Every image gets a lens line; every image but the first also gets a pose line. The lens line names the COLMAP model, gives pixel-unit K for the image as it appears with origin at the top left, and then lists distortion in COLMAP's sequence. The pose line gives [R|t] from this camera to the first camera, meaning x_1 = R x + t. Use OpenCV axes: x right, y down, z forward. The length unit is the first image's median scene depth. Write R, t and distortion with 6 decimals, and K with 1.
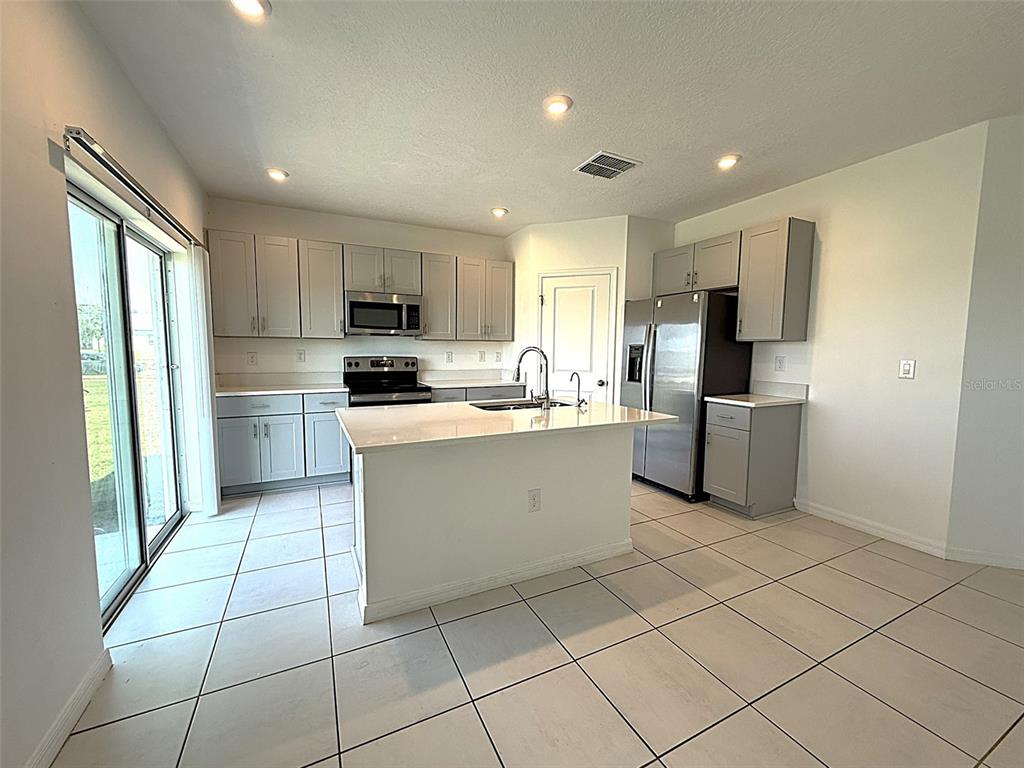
lens RADIAL K [[410.9, 0, 512.0], [0, 410.9, 384.0], [0, 0, 1]] dist [0.000230, -0.000021]
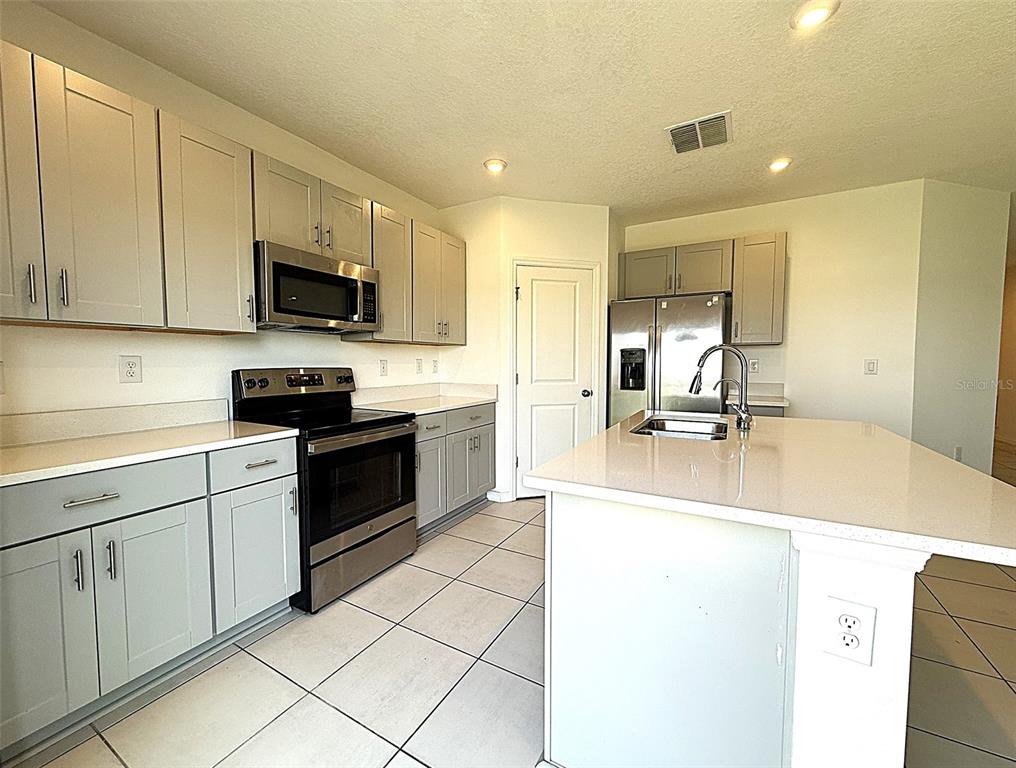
lens RADIAL K [[408.3, 0, 502.5], [0, 408.3, 382.8], [0, 0, 1]] dist [0.000437, 0.000061]
pose [[0.827959, -0.040338, 0.559337, -0.476658], [0.058711, 0.998163, -0.014922, -0.025081], [-0.557707, 0.045194, 0.828806, 0.440624]]
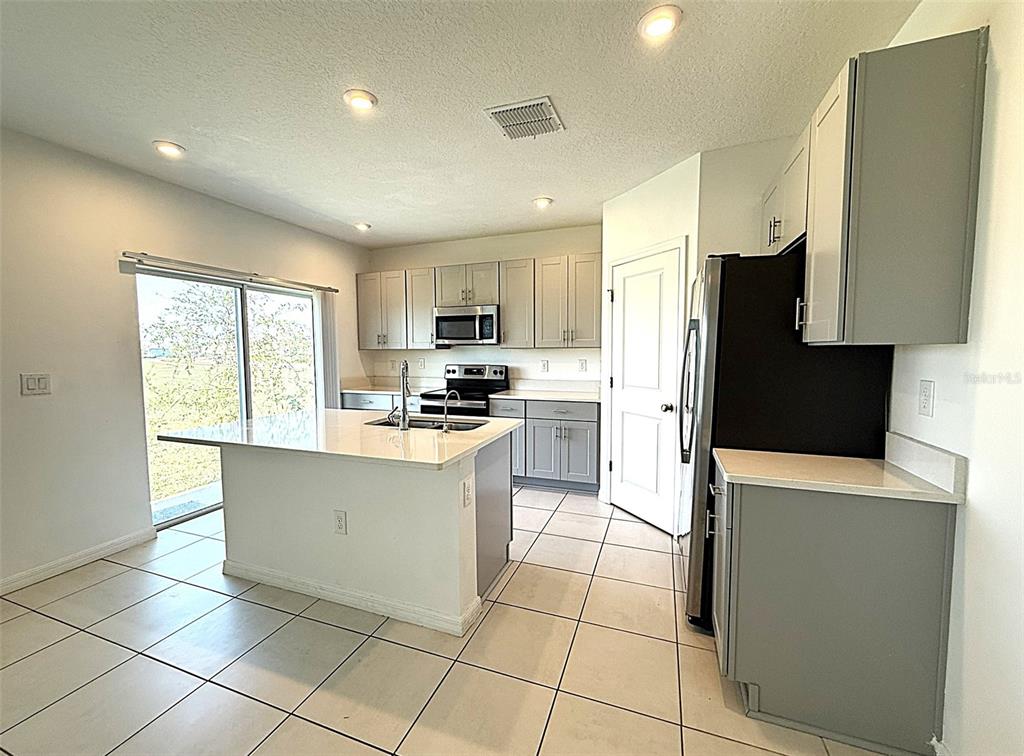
lens RADIAL K [[419.4, 0, 502.6], [0, 419.4, 377.4], [0, 0, 1]] dist [0.001176, -0.000014]
pose [[0.680512, 0.034699, -0.731915, 0.622825], [-0.051441, 0.998676, -0.000483, -0.044109], [0.730929, 0.037979, 0.681396, 0.368600]]
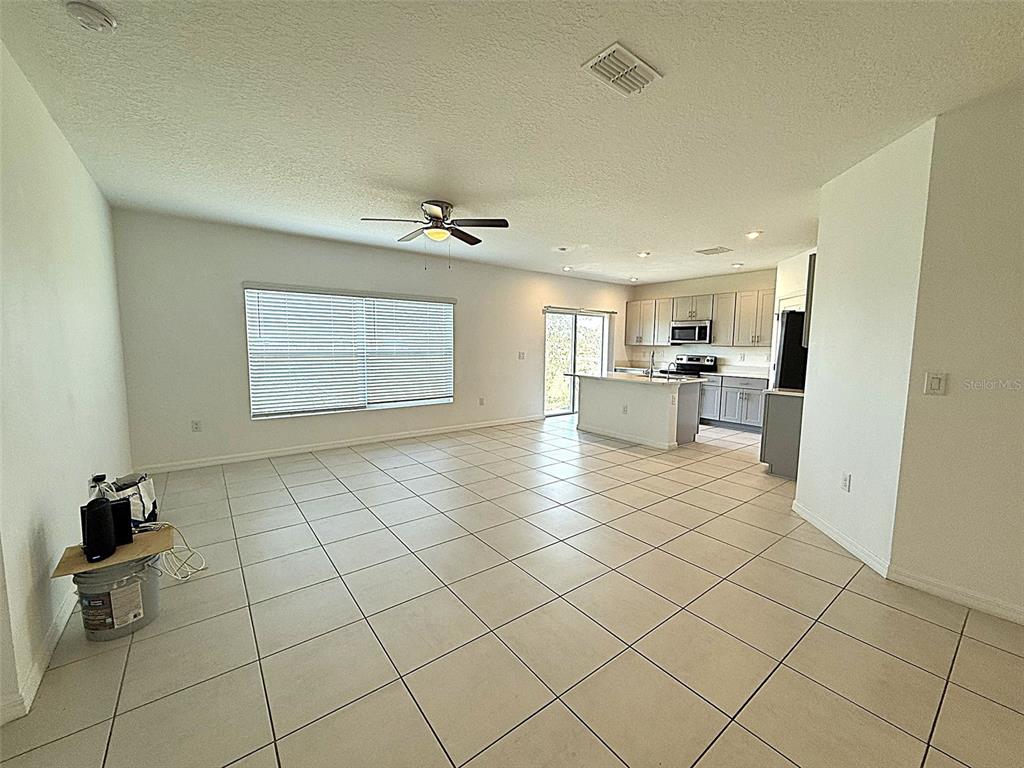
lens RADIAL K [[410.9, 0, 512.0], [0, 410.9, 384.0], [0, 0, 1]] dist [0.000230, -0.000021]
pose [[0.197786, 0.089624, -0.976140, 1.489216], [-0.096606, 0.992746, 0.071574, 0.005008], [0.975473, 0.080145, 0.205009, -0.143030]]
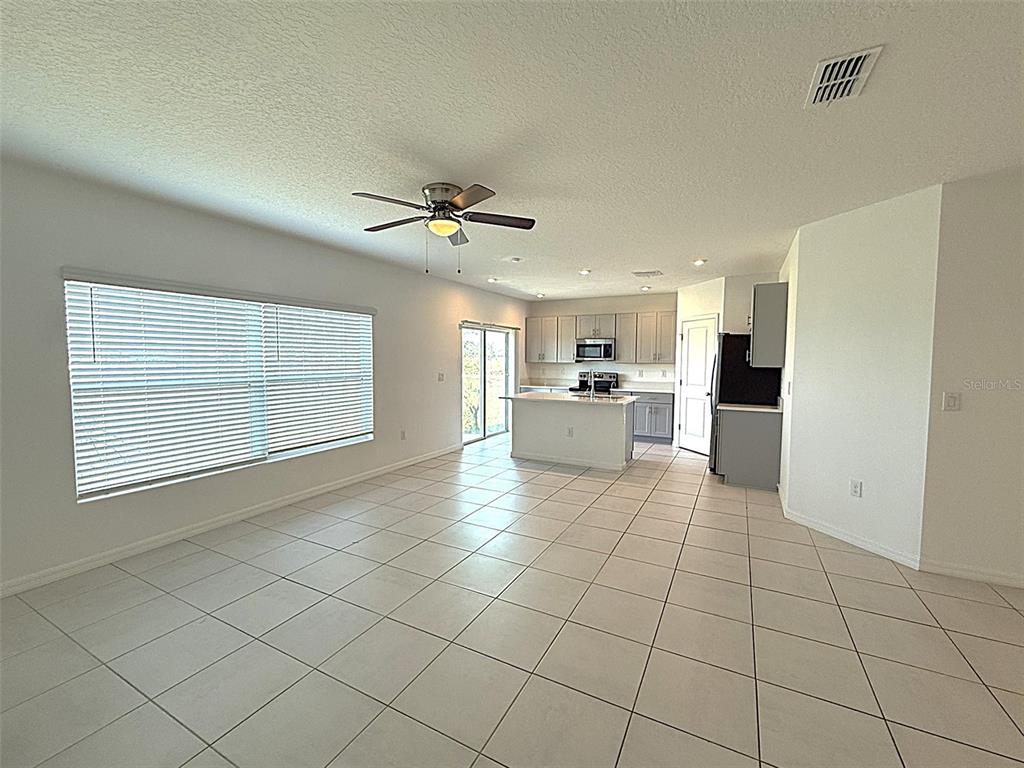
lens RADIAL K [[430.5, 0, 512.0], [0, 430.5, 384.0], [0, 0, 1]] dist [0.000426, -0.000089]
pose [[0.588411, 0.042976, -0.807419, 1.175848], [-0.071882, 0.997413, 0.000705, 0.012189], [0.805361, 0.057624, 0.589977, -0.498721]]
